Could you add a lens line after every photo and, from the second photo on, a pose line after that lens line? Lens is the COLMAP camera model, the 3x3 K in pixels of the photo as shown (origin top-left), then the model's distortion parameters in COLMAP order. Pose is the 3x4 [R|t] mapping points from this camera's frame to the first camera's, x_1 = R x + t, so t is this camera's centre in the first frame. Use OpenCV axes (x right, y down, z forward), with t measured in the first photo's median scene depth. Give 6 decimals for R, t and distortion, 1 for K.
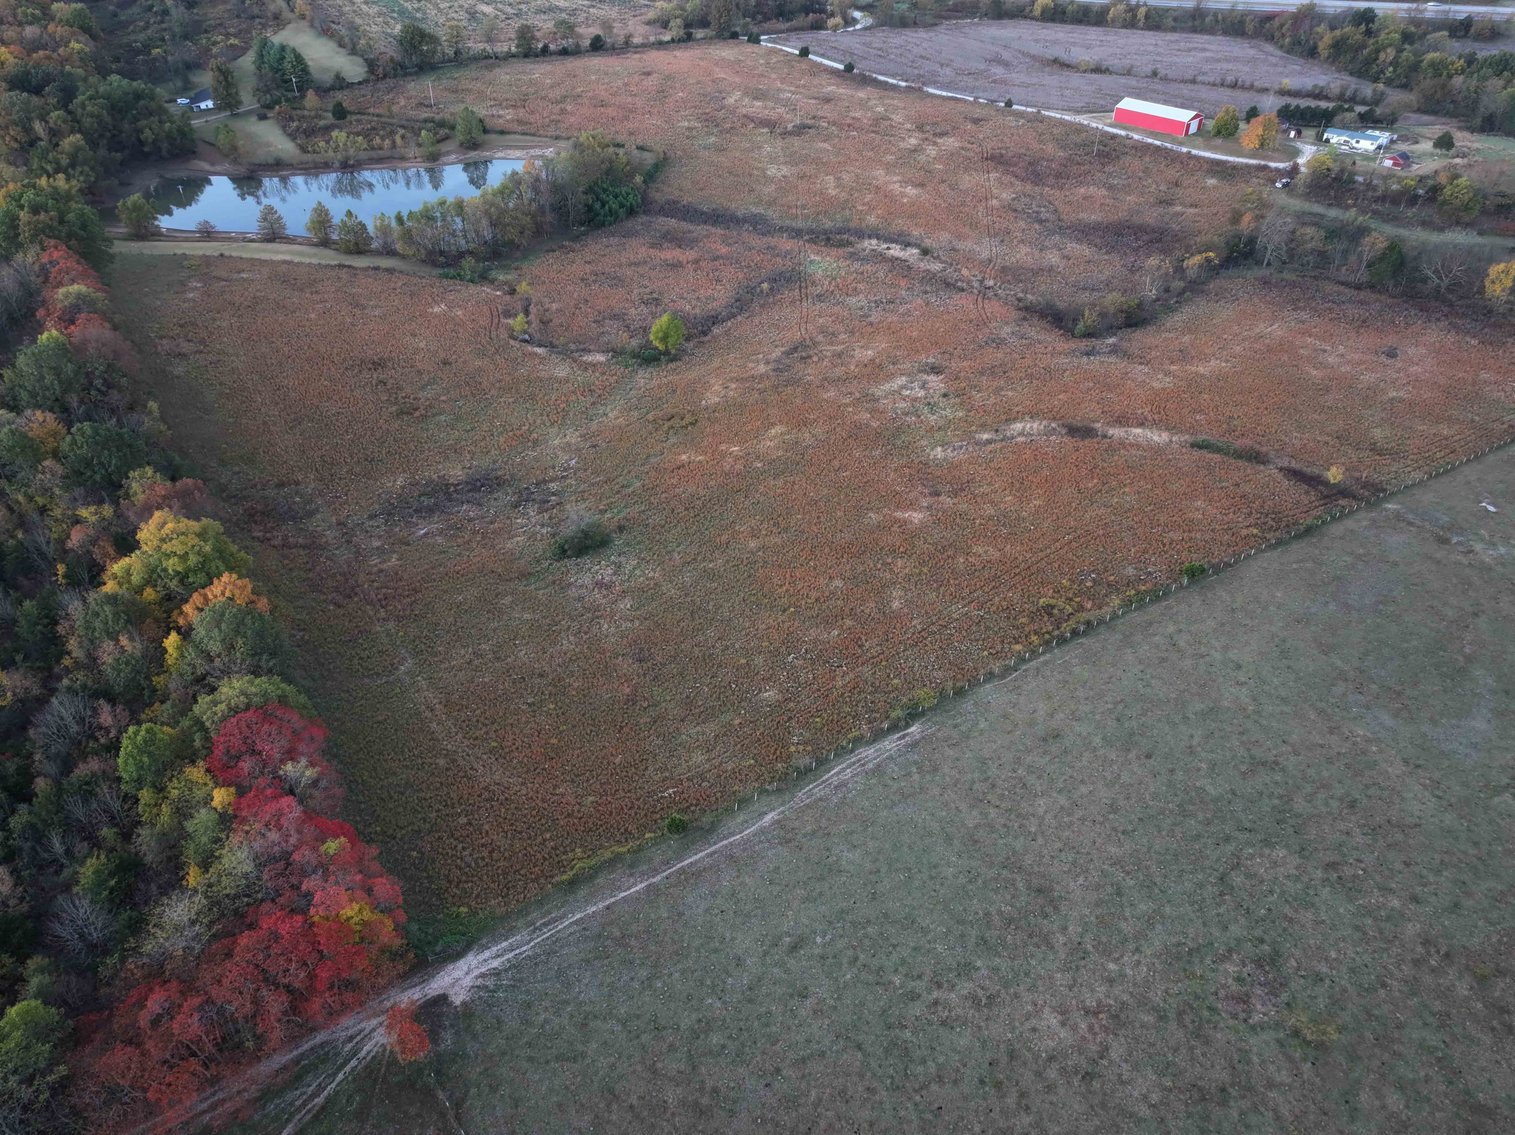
lens RADIAL K [[1064.5, 0, 763.4], [0, 1064.5, 560.9], [0, 0, 1]] dist [-0.007091, 0.026740]
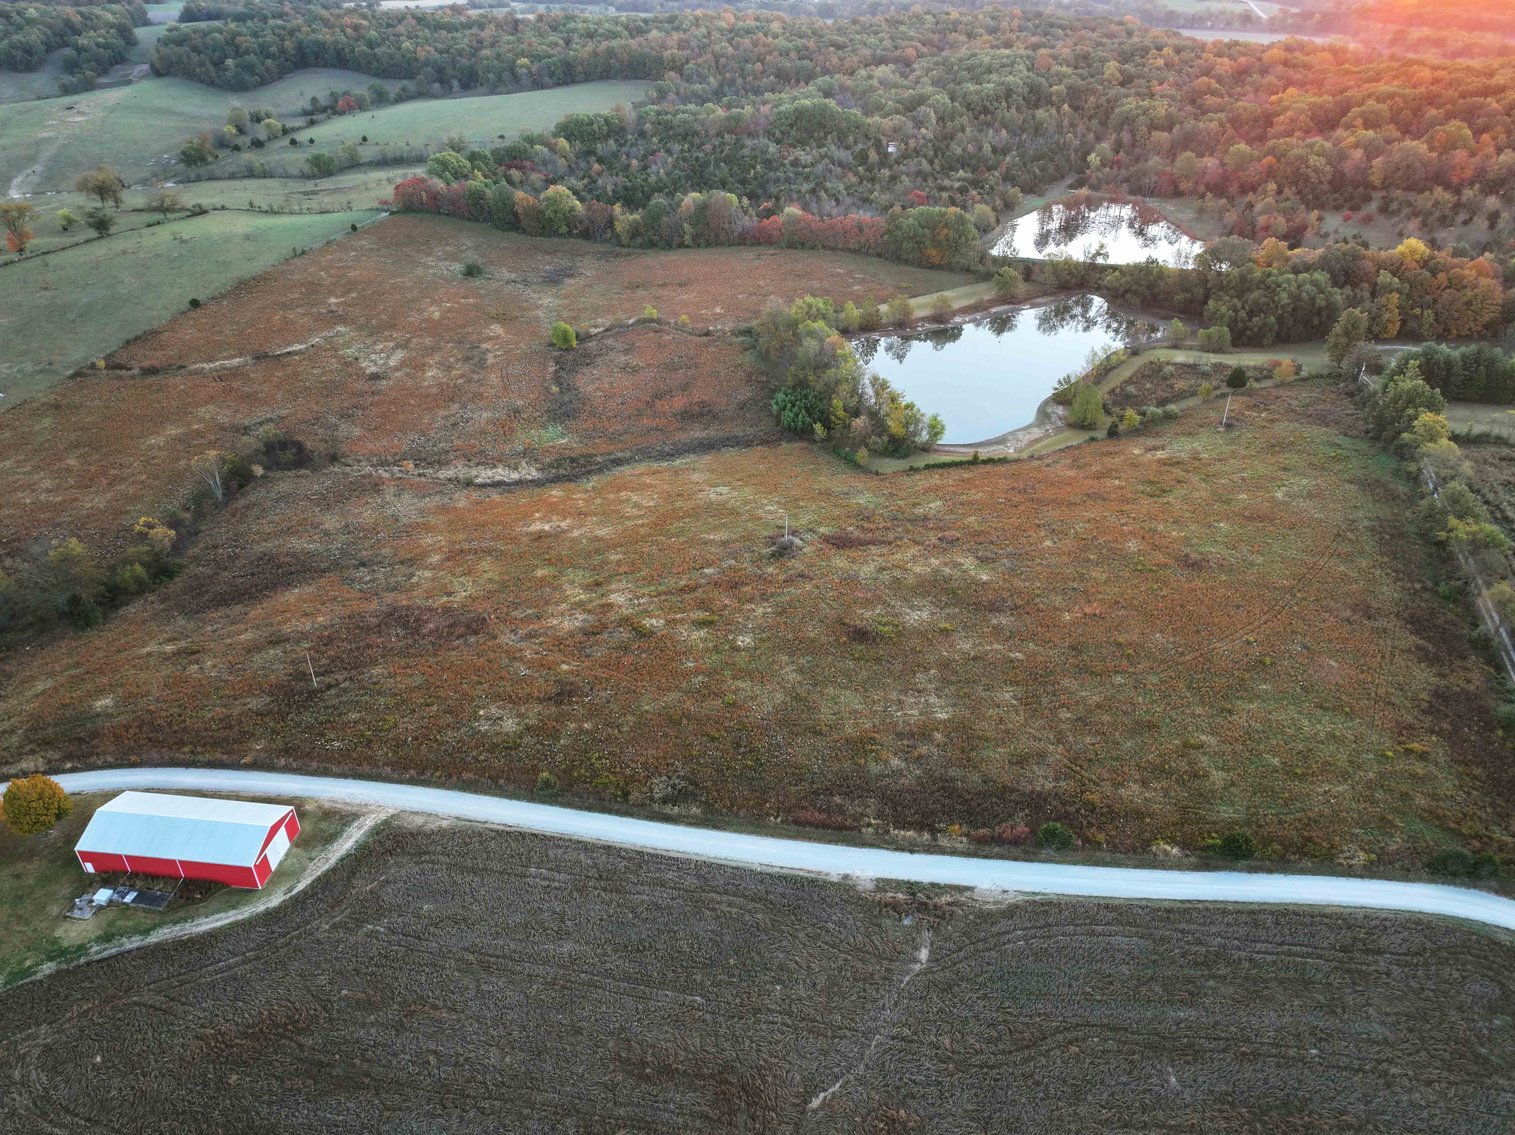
lens RADIAL K [[1065.0, 0, 763.7], [0, 1065.0, 560.4], [0, 0, 1]] dist [-0.003471, 0.016235]
pose [[-0.772173, 0.336563, -0.538957, 0.730036], [-0.384802, 0.427287, 0.818140, -1.717447], [0.505645, 0.839137, -0.200429, 2.100017]]
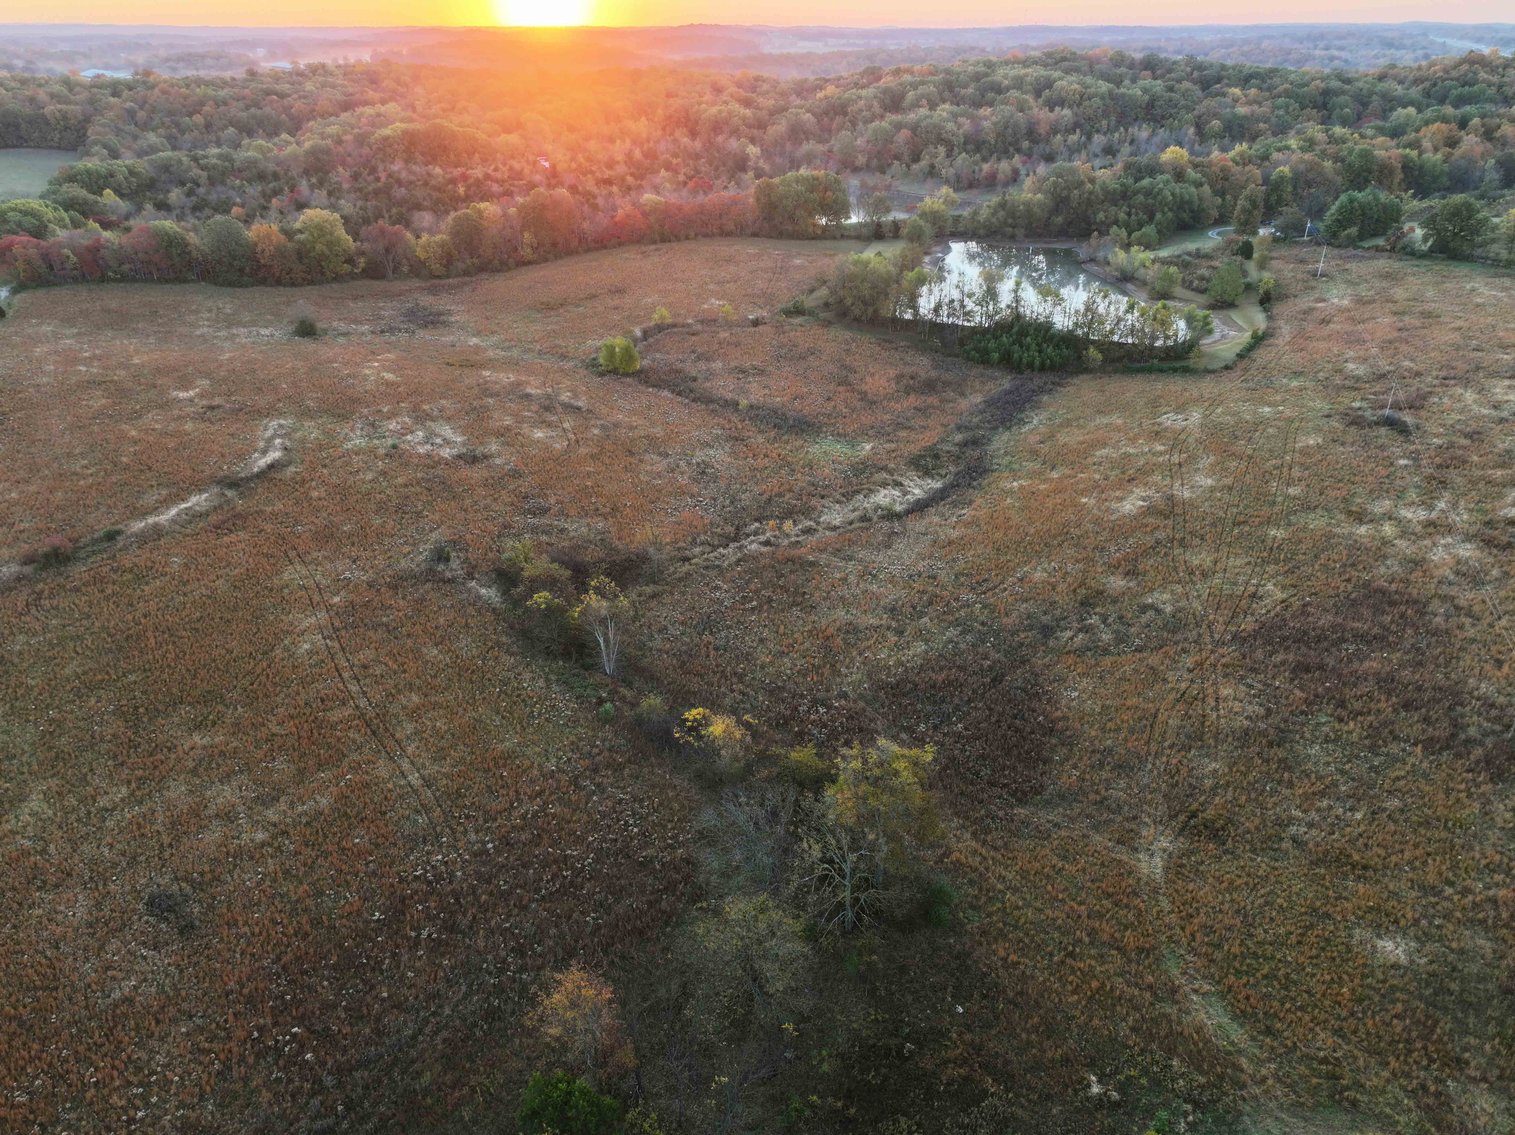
lens RADIAL K [[1064.5, 0, 763.4], [0, 1064.5, 560.9], [0, 0, 1]] dist [-0.007091, 0.026740]
pose [[-0.145023, 0.445564, -0.883426, 1.086480], [-0.598809, 0.671257, 0.436855, -0.756287], [0.787653, 0.592357, 0.169460, 1.306739]]
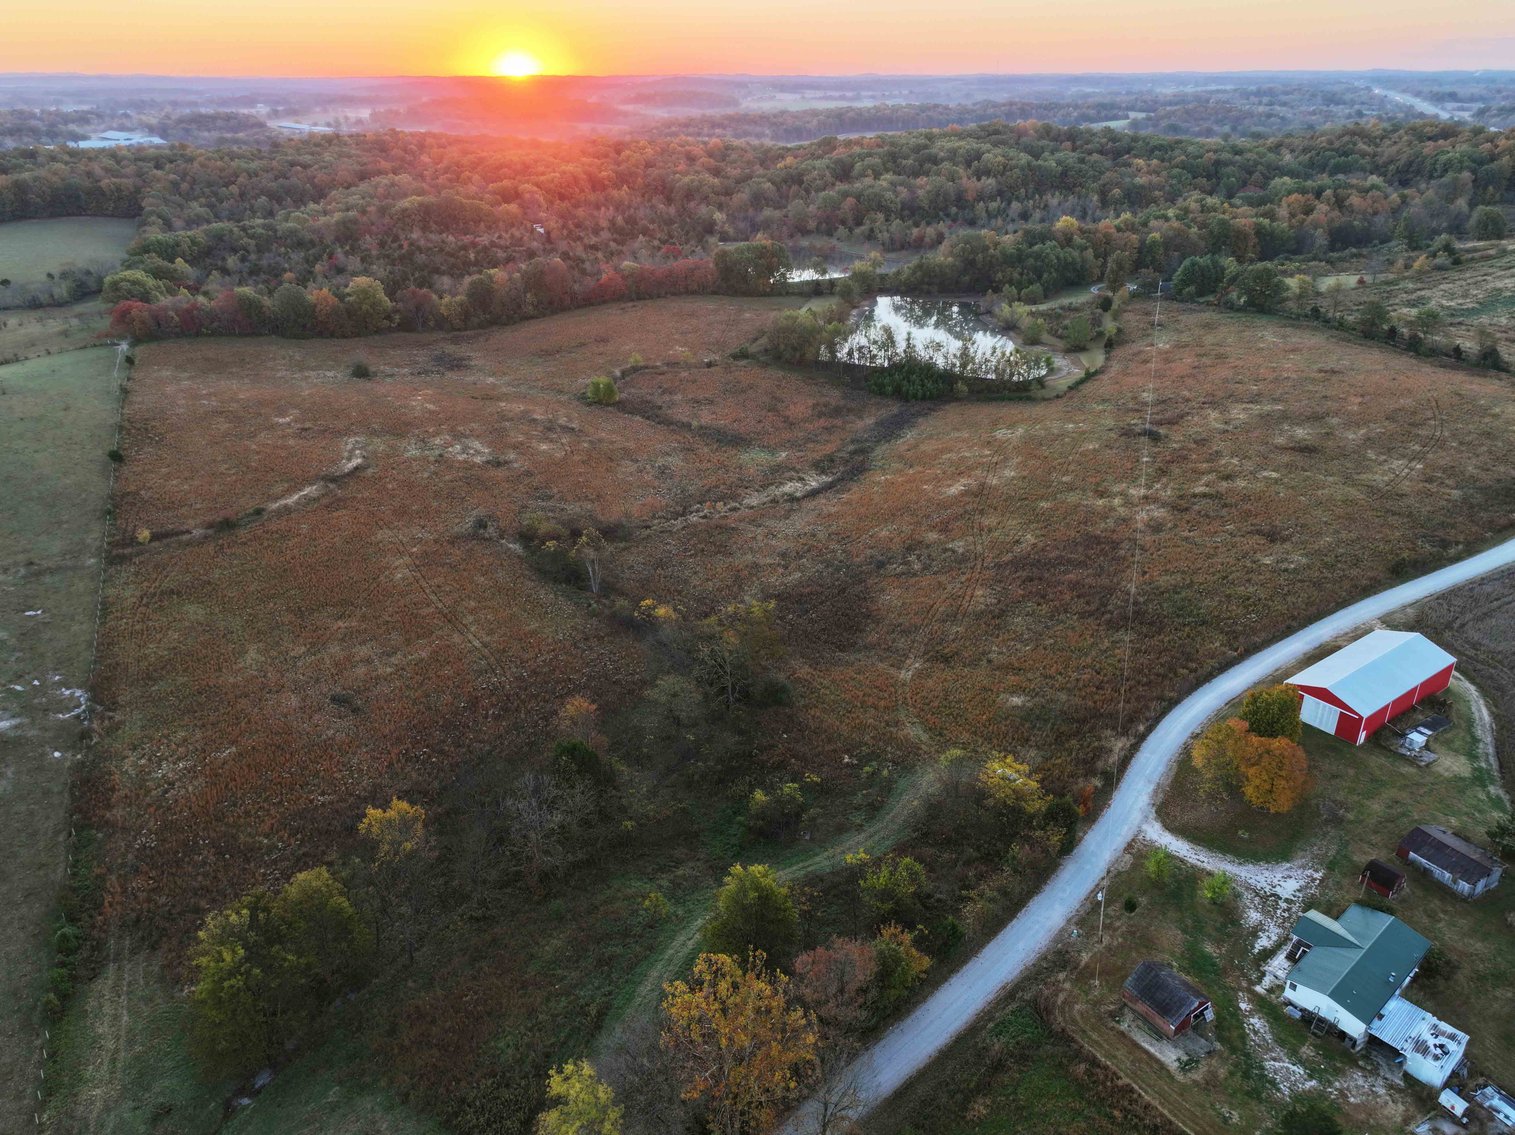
lens RADIAL K [[1064.5, 0, 763.4], [0, 1064.5, 560.9], [0, 0, 1]] dist [-0.007091, 0.026740]
pose [[-0.131392, 0.415207, -0.900189, 1.465342], [-0.598081, 0.690982, 0.406008, -0.908322], [0.790592, 0.591732, 0.157537, 1.335934]]
